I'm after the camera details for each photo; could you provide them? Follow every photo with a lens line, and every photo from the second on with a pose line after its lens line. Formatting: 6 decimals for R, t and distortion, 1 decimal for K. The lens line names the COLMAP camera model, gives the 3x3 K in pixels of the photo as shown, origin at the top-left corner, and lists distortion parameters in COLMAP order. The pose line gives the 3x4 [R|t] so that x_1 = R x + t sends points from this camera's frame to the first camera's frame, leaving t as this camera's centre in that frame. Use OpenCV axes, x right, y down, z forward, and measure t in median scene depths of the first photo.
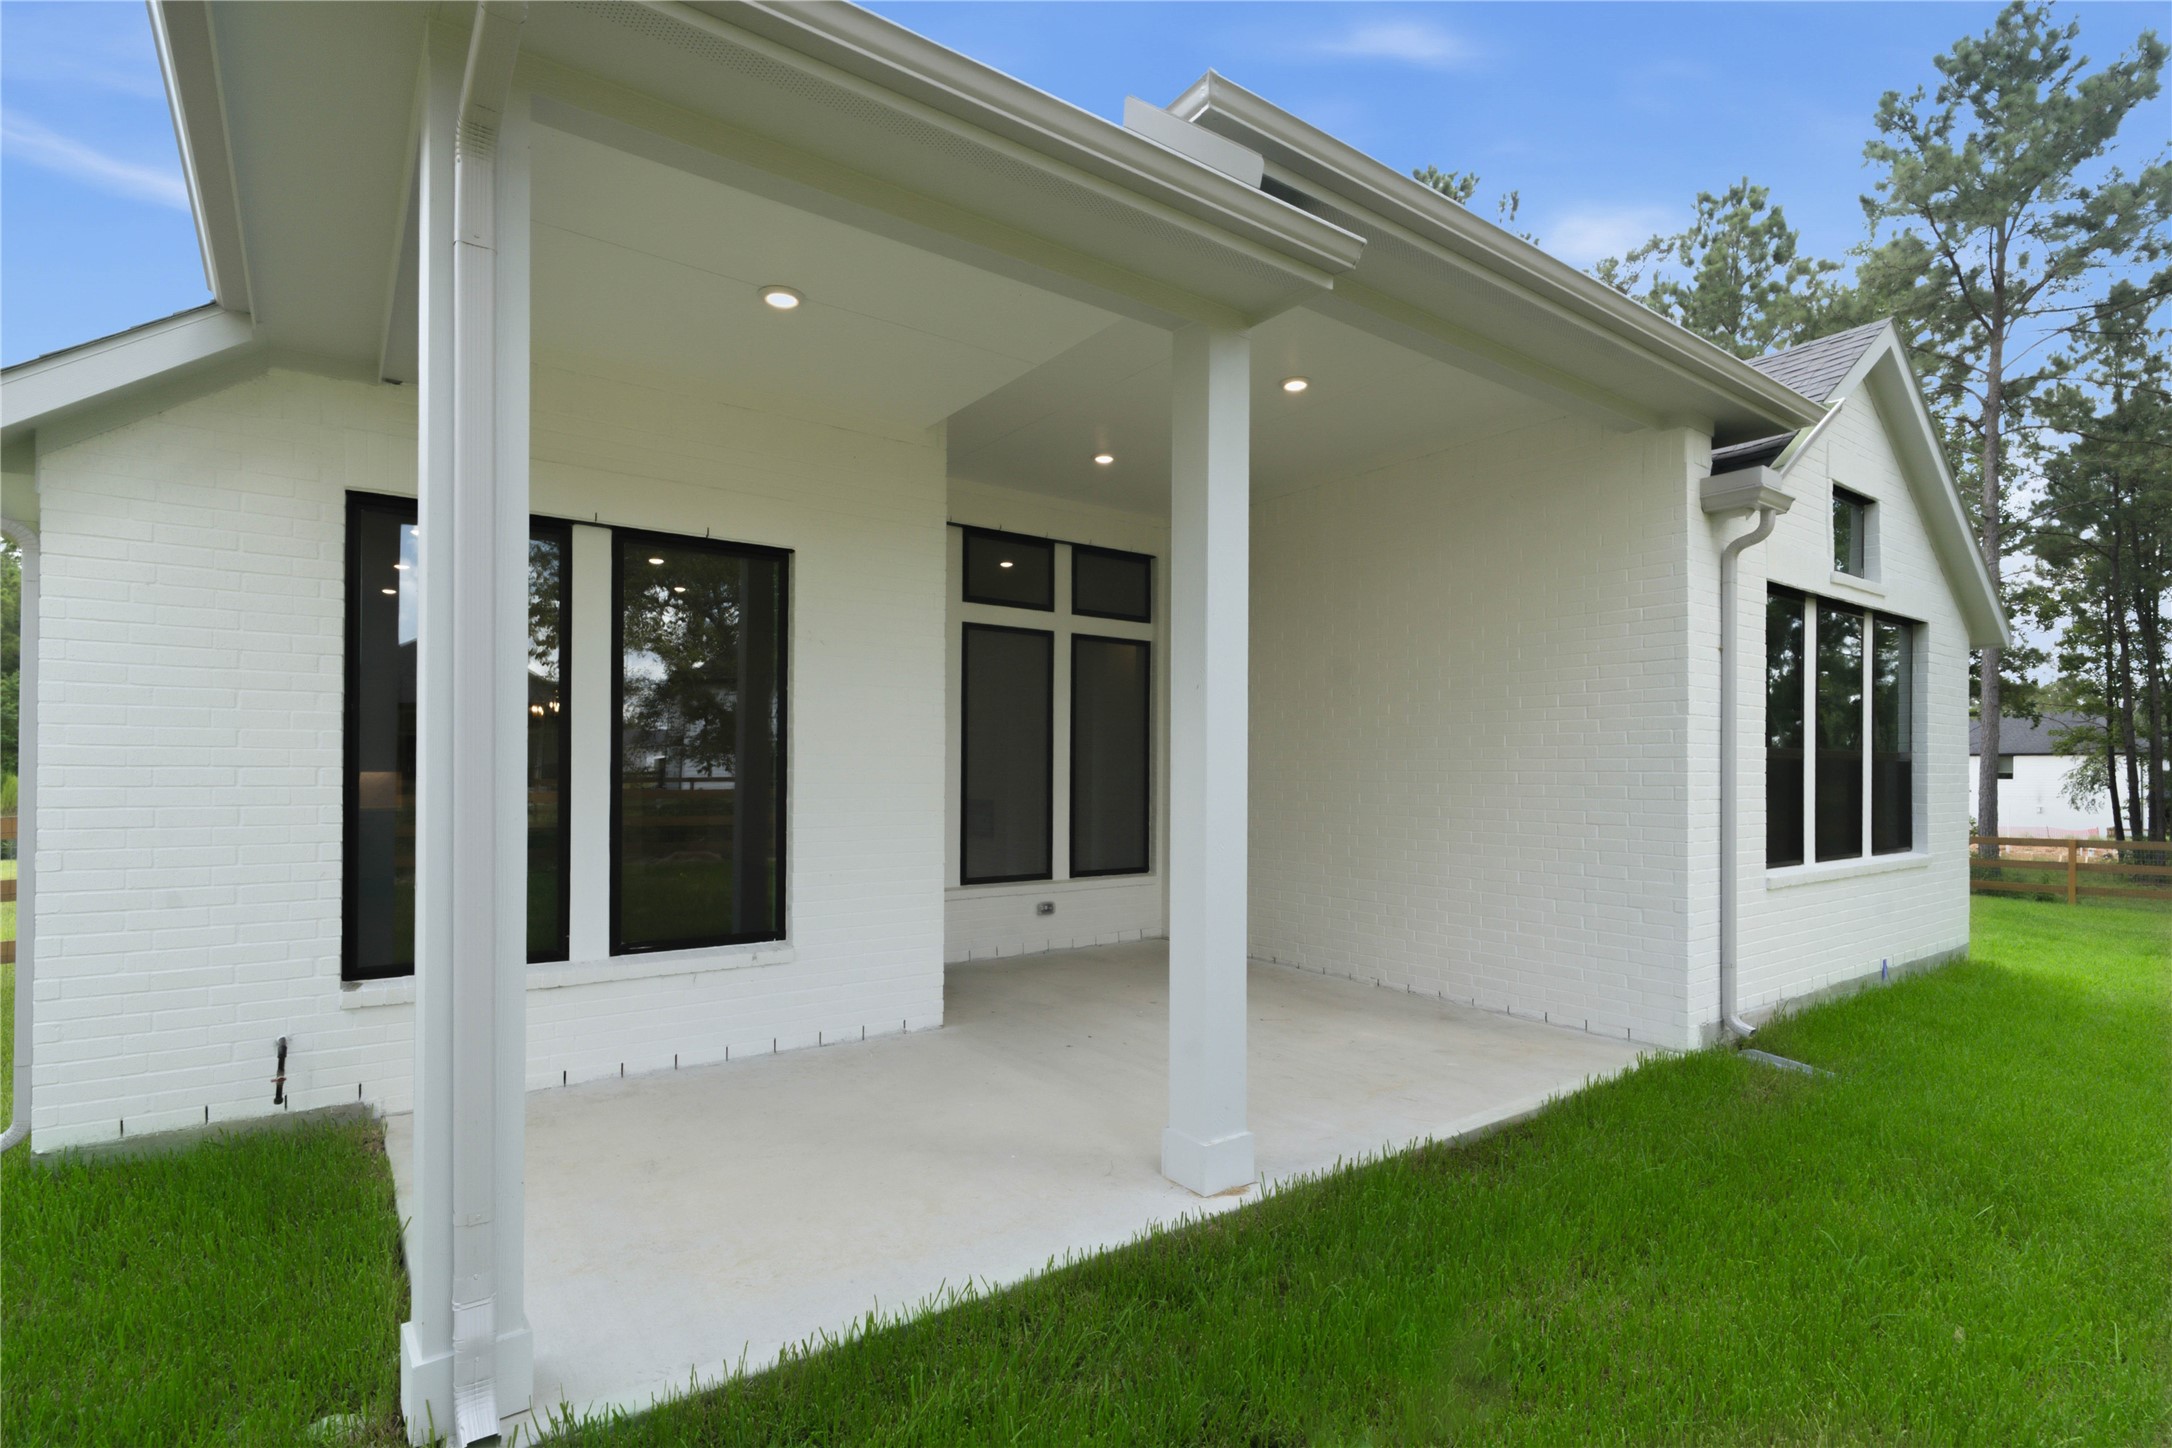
lens RADIAL K [[1047.7, 0, 1086.4], [0, 1047.7, 781.4], [0, 0, 1]] dist [0.001810, -0.000223]
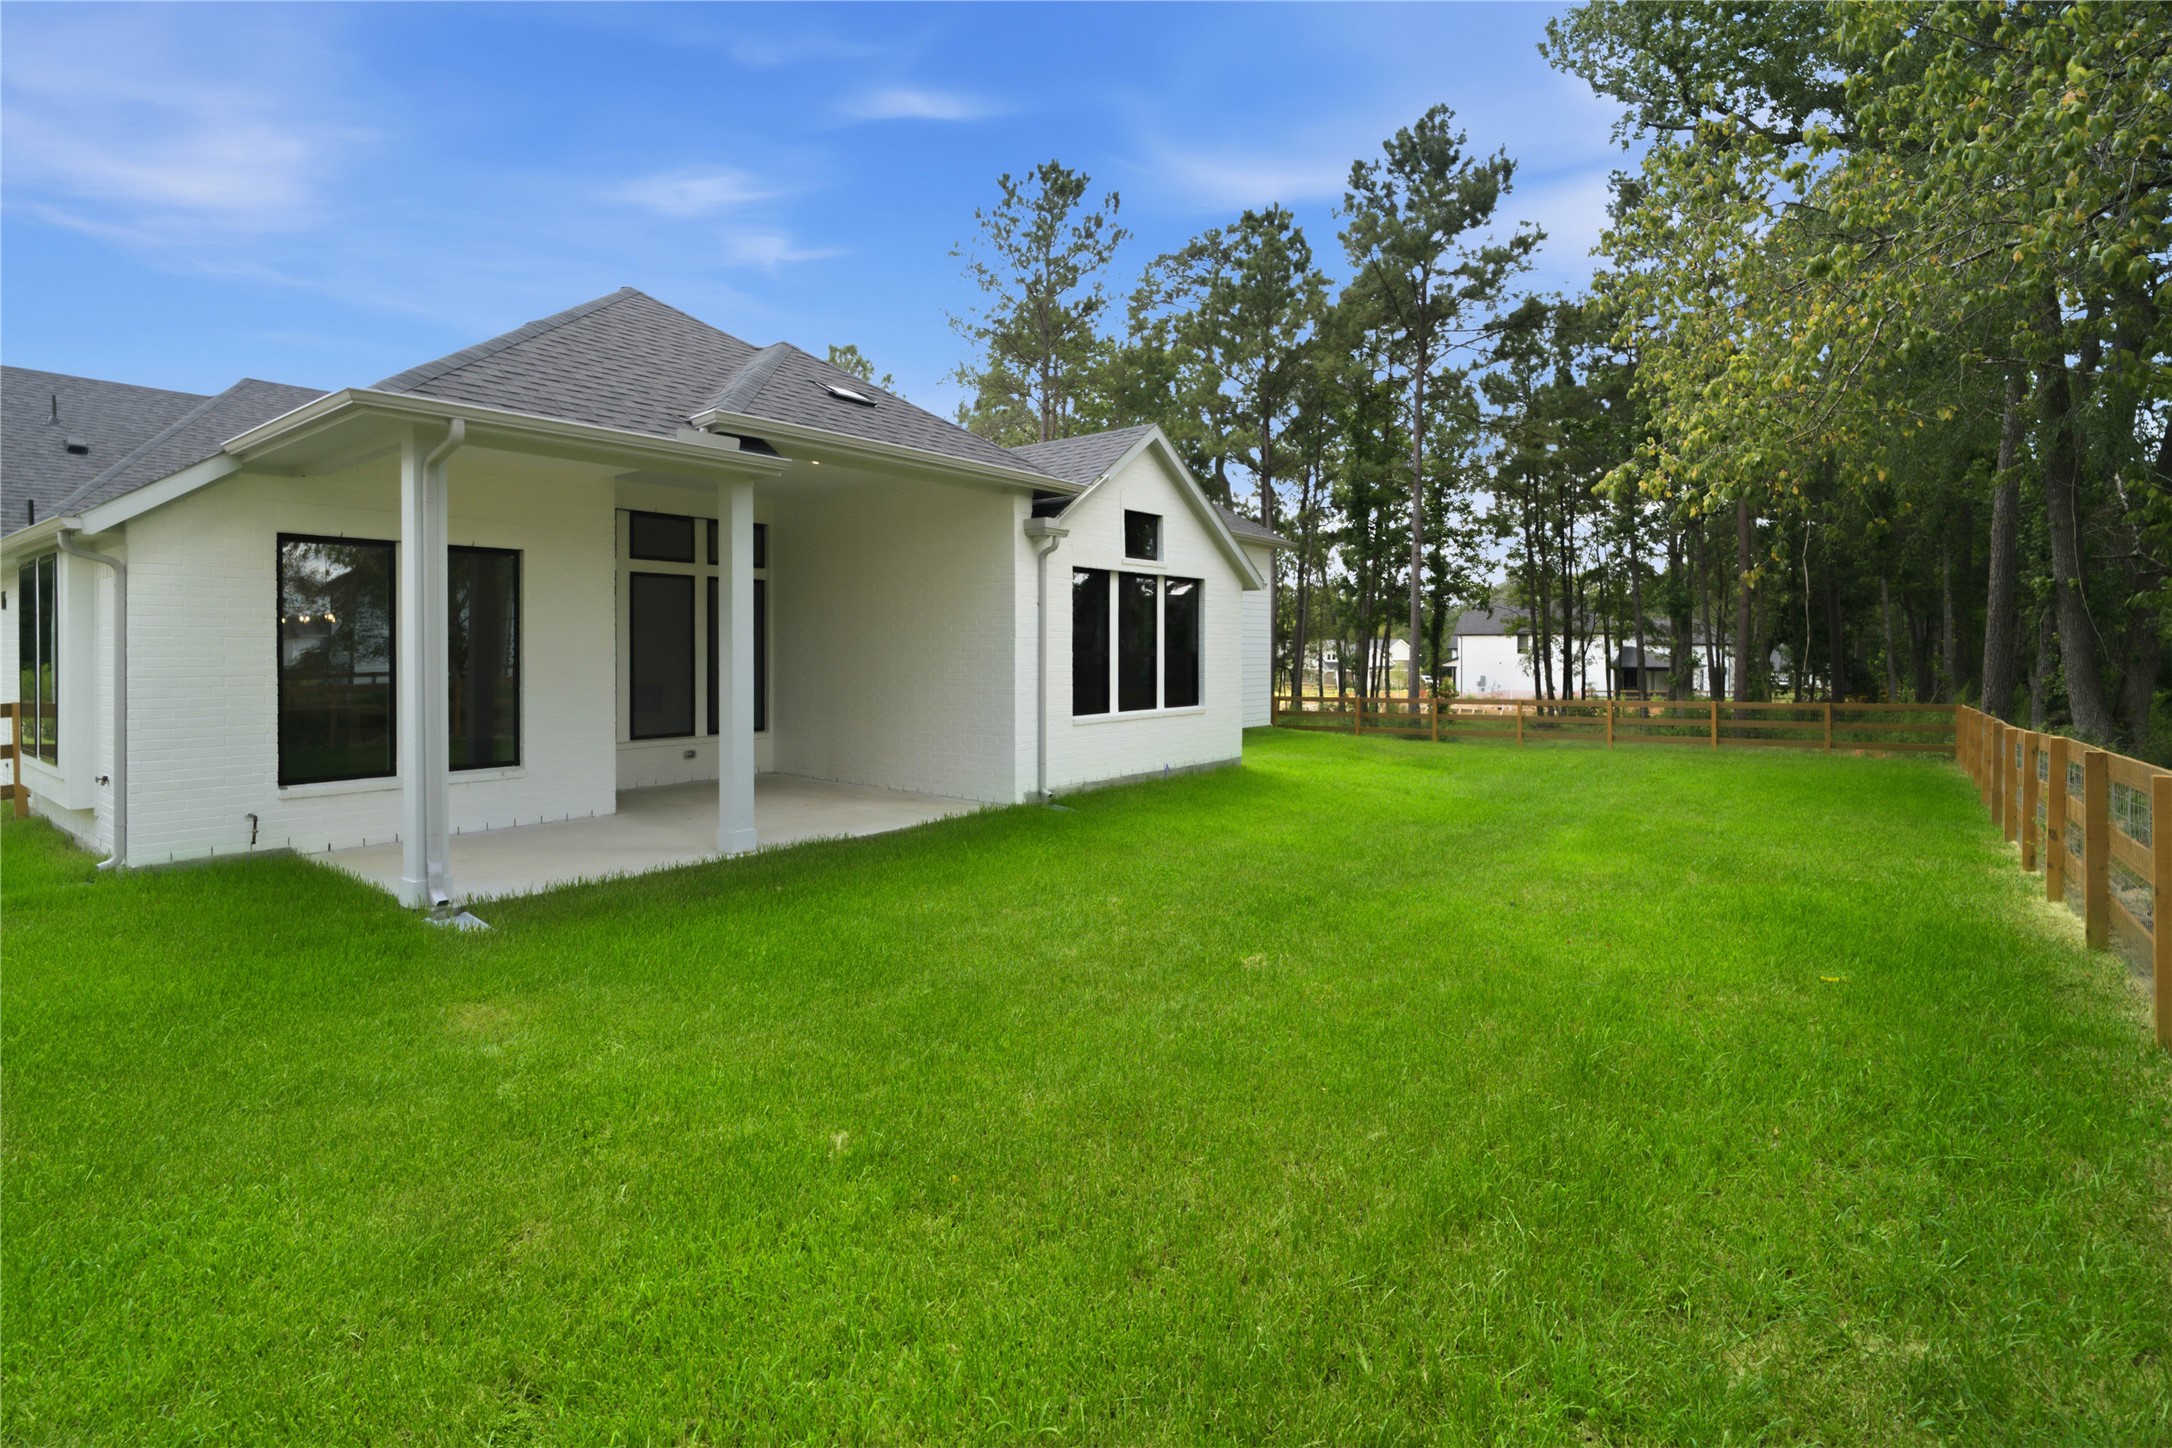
lens RADIAL K [[1039.8, 0, 1080.1], [0, 1039.8, 657.9], [0, 0, 1]] dist [0.011987, 0.000002]
pose [[0.963898, -0.010575, 0.266063, 0.113378], [0.011045, 0.999939, -0.000268, -0.016491], [-0.266044, 0.003197, 0.963955, -0.672768]]
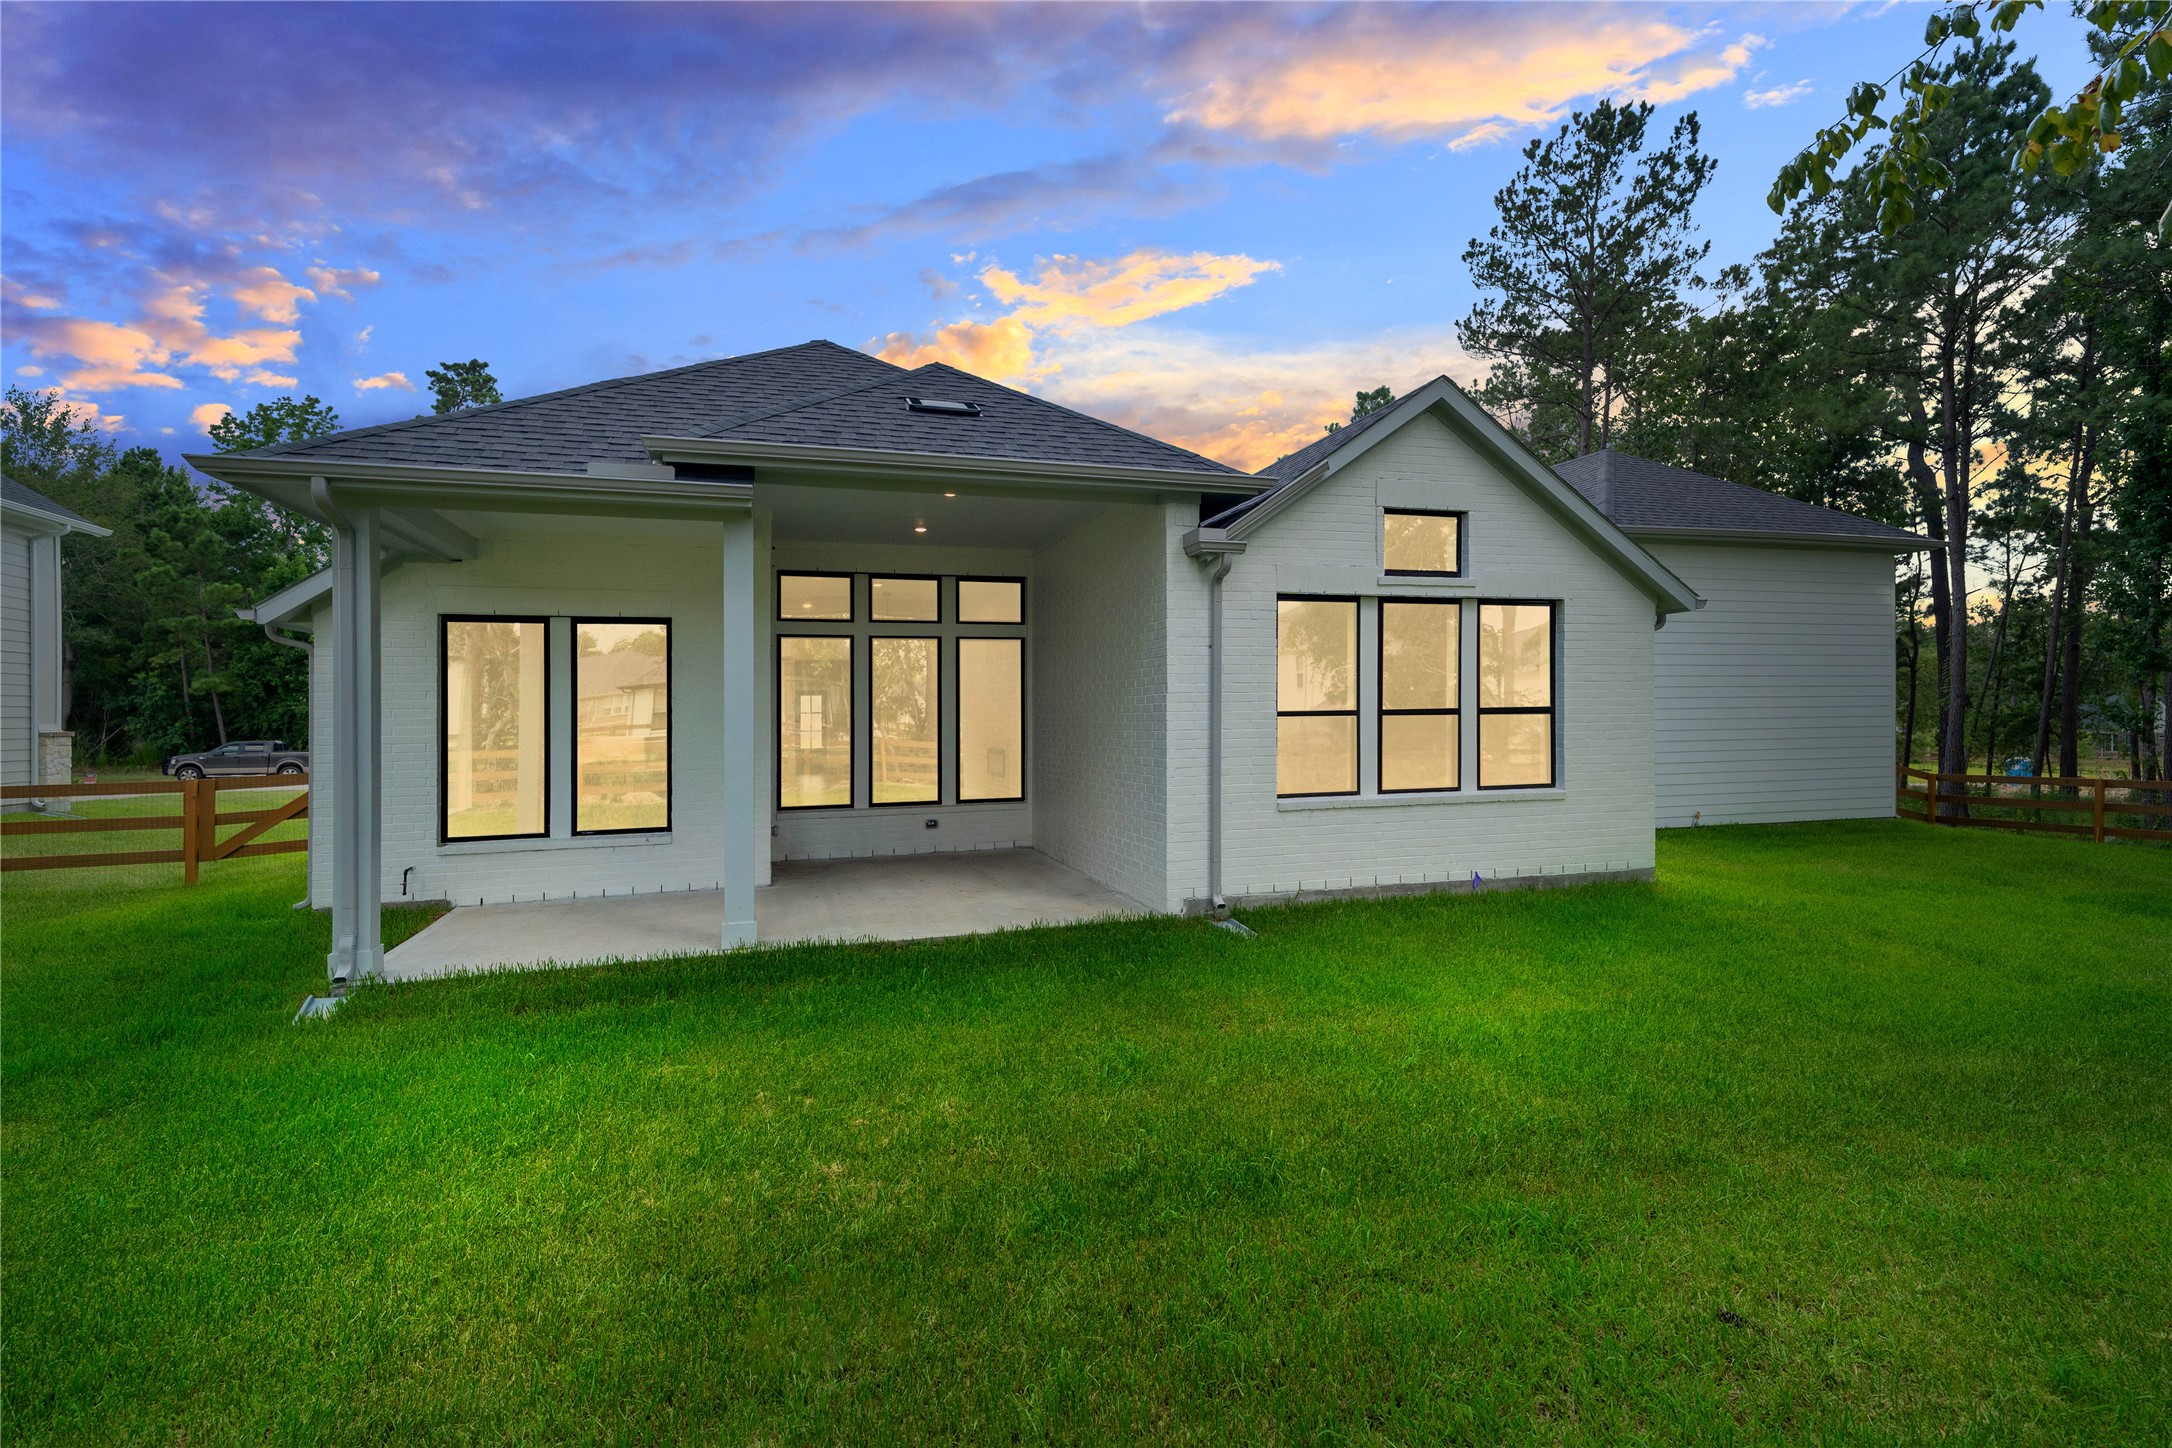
lens RADIAL K [[1017.9, 0, 1089.6], [0, 1017.9, 705.0], [0, 0, 1]] dist [0.043095, -0.000048]
pose [[0.945594, -0.024010, -0.324461, 0.662443], [0.017169, 0.999566, -0.023934, -0.008903], [0.324895, 0.017061, 0.945596, -0.303361]]
